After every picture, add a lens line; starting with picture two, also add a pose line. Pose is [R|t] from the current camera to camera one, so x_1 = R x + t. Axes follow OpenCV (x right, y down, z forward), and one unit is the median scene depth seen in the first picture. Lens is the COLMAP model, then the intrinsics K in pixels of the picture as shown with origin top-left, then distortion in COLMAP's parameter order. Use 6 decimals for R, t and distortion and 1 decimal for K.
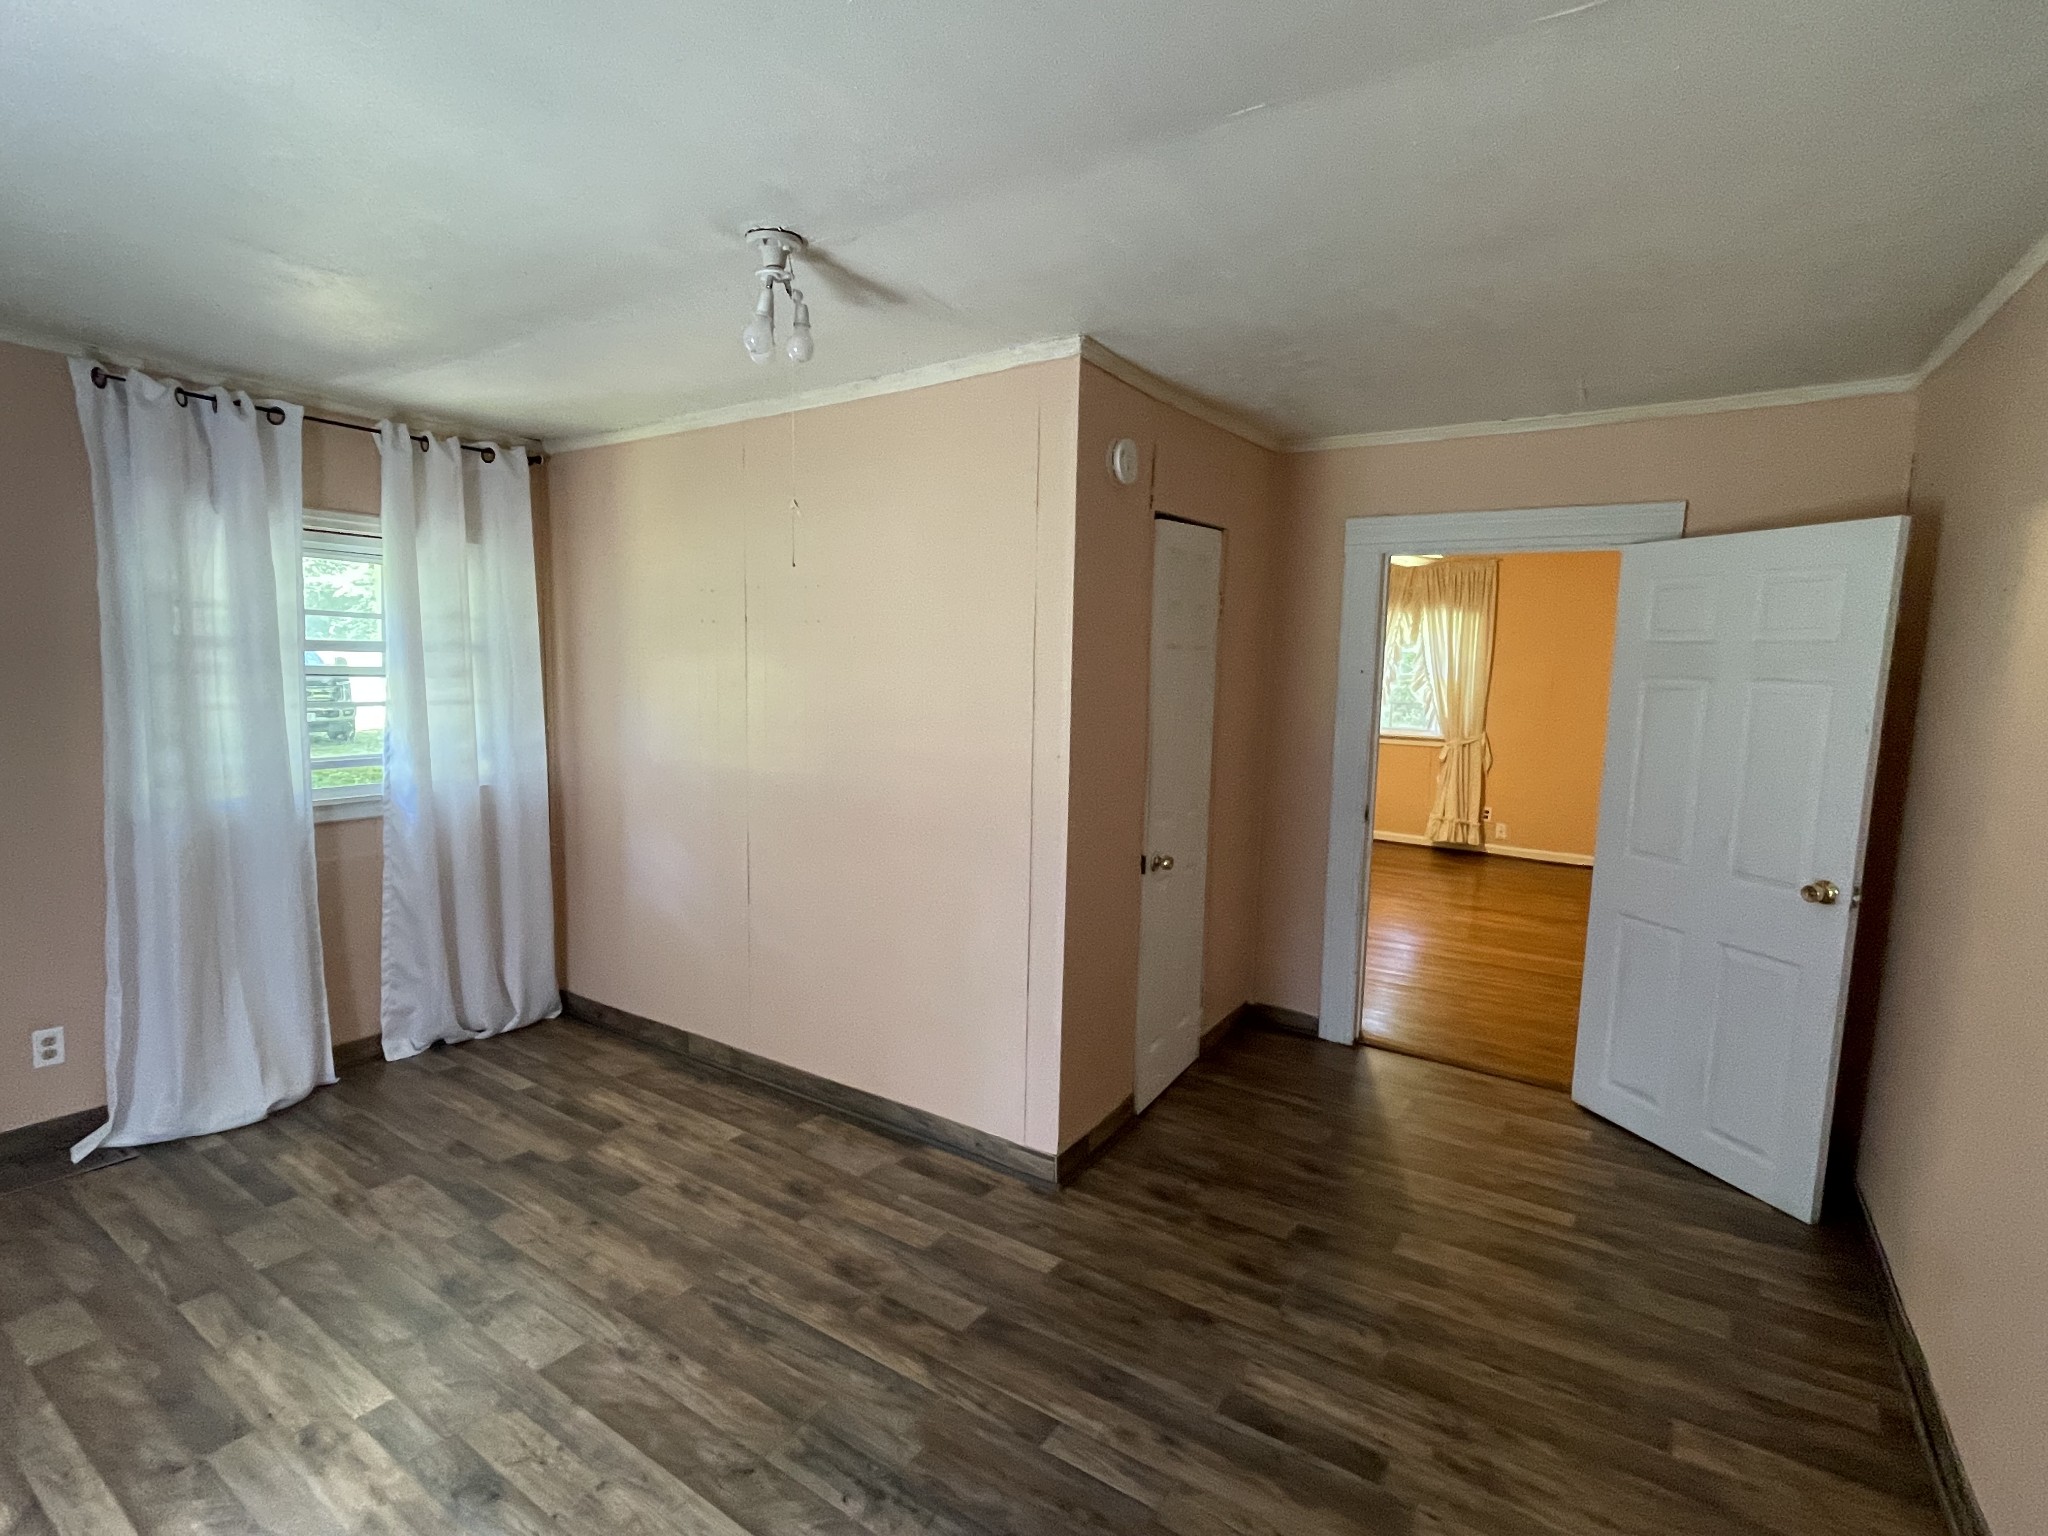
lens RADIAL K [[985.7, 0, 1020.5], [0, 985.7, 771.5], [0, 0, 1]] dist [-0.002111, 0.000829]
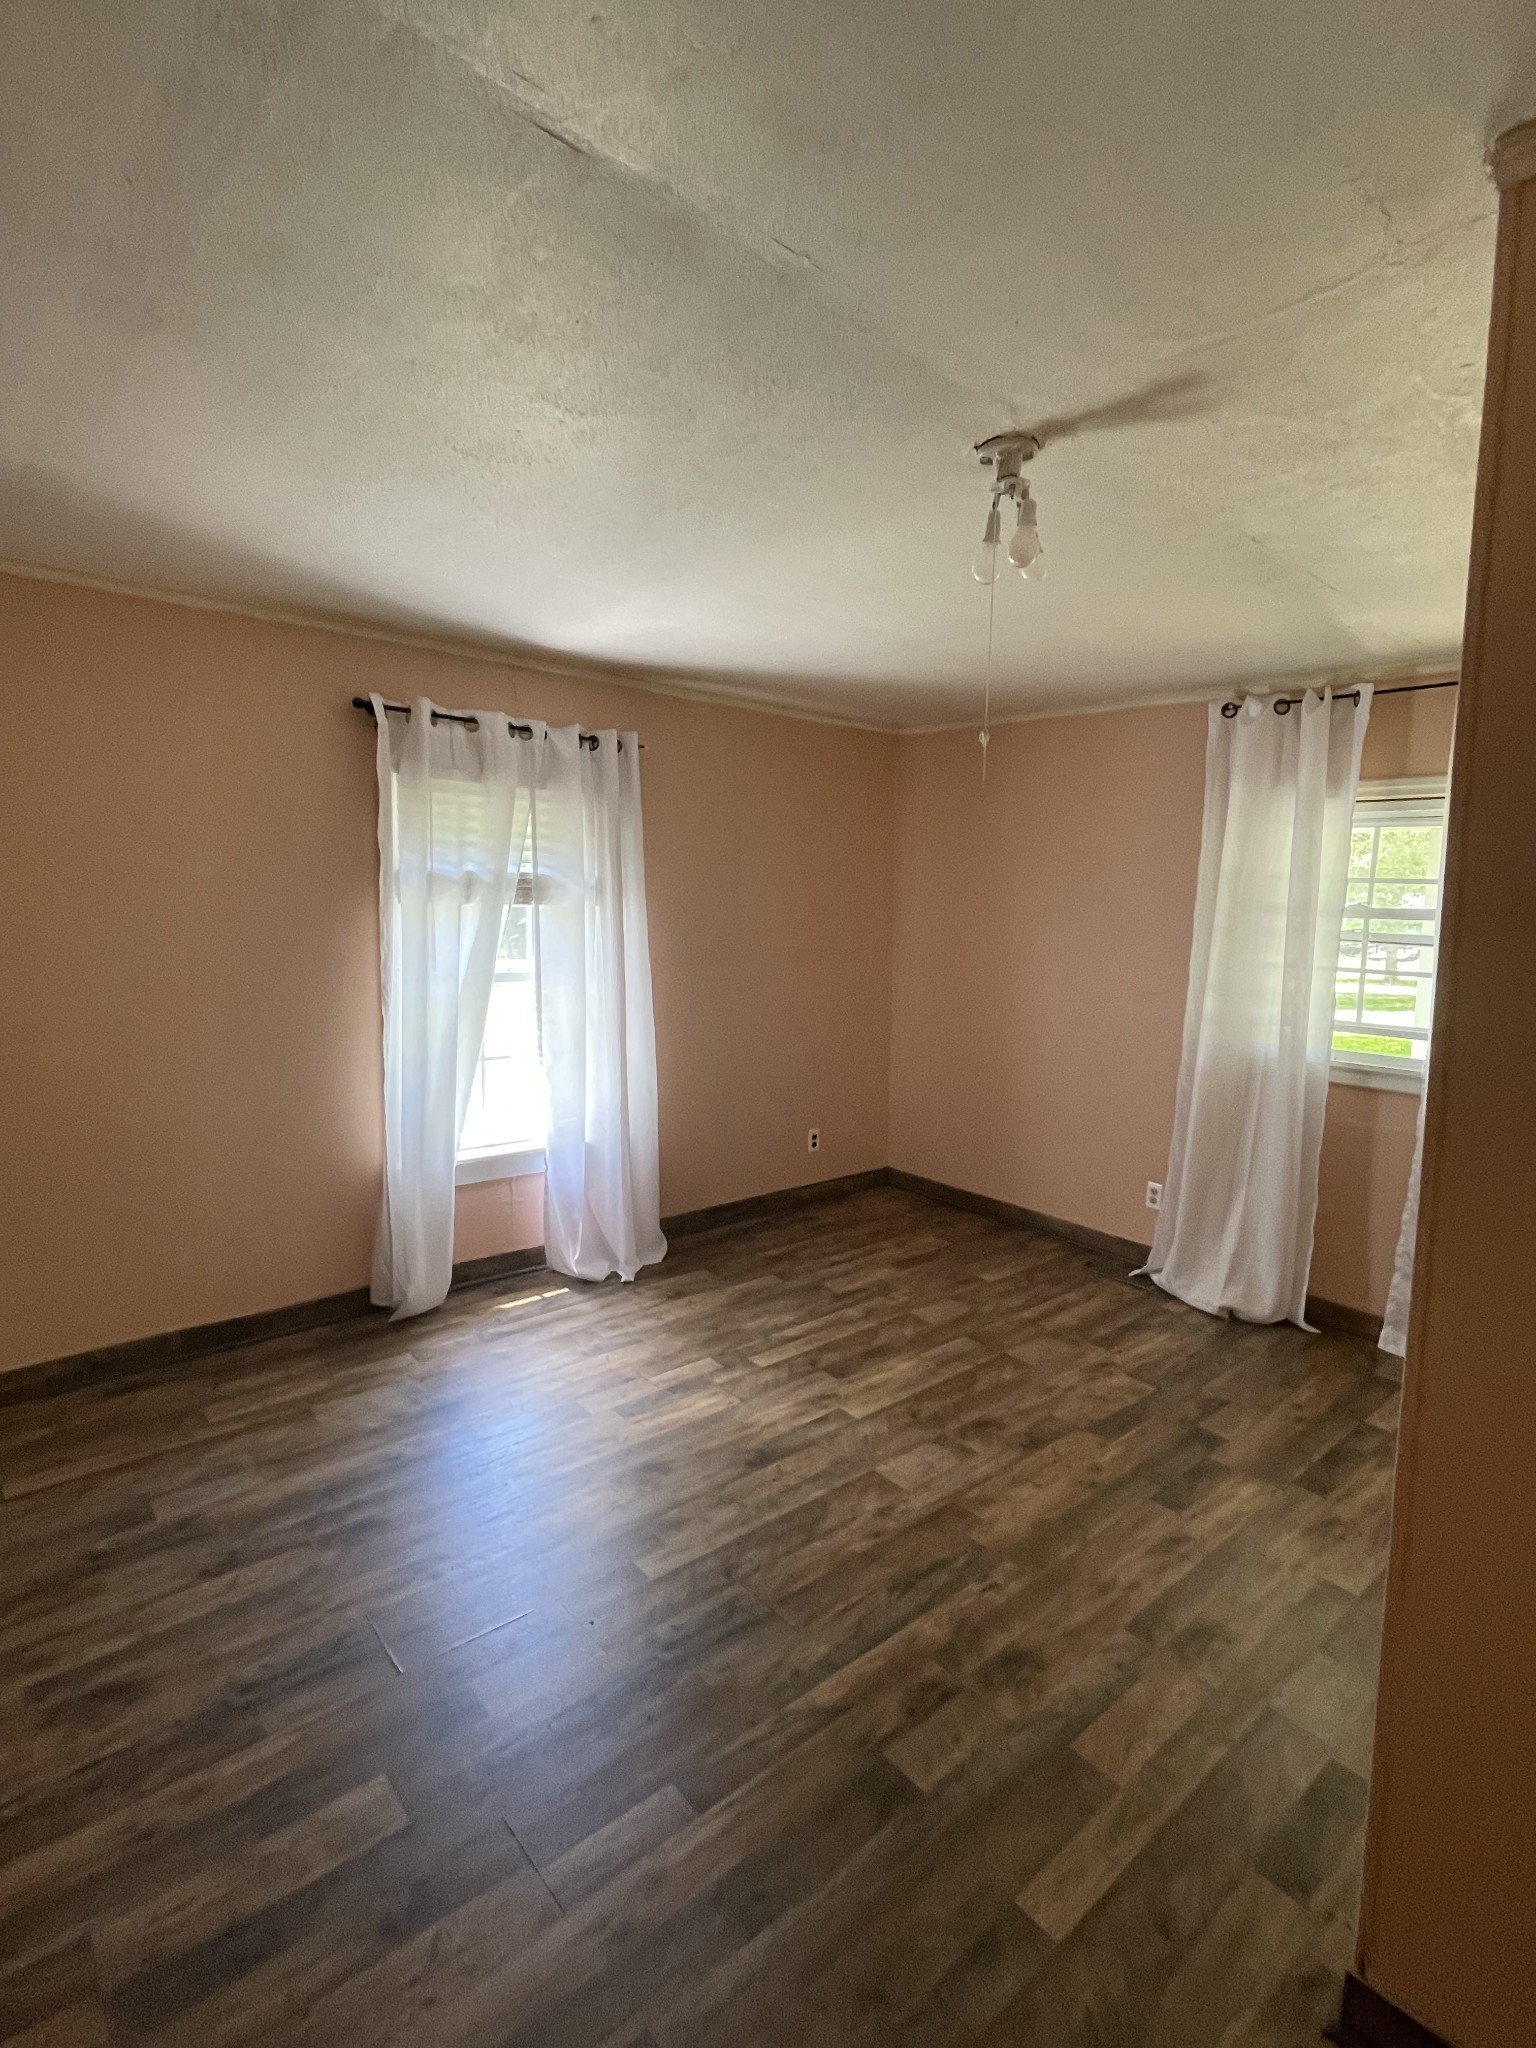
lens RADIAL K [[985.7, 0, 758.7], [0, 985.7, 1019.0], [0, 0, 1]] dist [-0.002111, 0.000829]
pose [[-0.253762, 0.089950, -0.963075, 0.583523], [-0.136532, 0.982367, 0.127726, -0.085682], [0.957582, 0.163903, -0.237006, 0.862278]]
